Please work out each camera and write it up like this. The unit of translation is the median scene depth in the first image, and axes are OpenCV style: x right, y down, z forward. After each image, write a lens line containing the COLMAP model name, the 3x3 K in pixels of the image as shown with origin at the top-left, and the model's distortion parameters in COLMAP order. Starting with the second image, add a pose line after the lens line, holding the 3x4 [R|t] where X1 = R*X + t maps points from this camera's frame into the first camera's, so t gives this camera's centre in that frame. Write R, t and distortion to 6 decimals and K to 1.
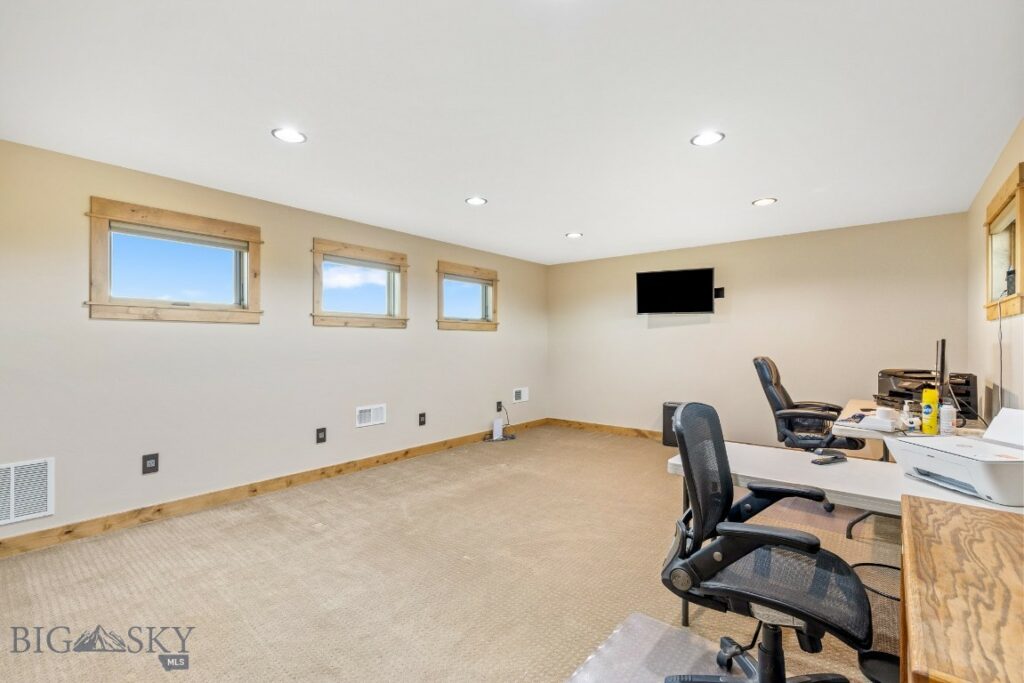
lens RADIAL K [[463.8, 0, 512.9], [0, 463.8, 344.0], [0, 0, 1]] dist [0.001436, 0.000910]
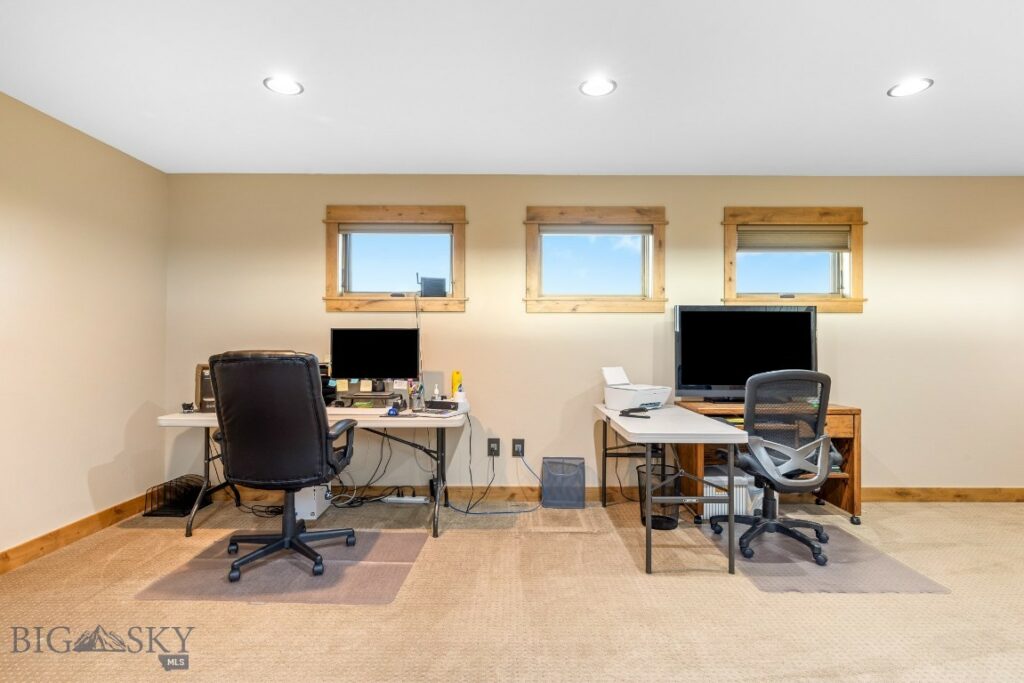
lens RADIAL K [[541.8, 0, 512.9], [0, 541.8, 336.3], [0, 0, 1]] dist [0.002457, 0.000250]
pose [[0.643615, 0.003351, -0.765342, 0.298630], [-0.002089, 0.999994, 0.002621, -0.000606], [0.765347, -0.000088, 0.643618, 0.369778]]
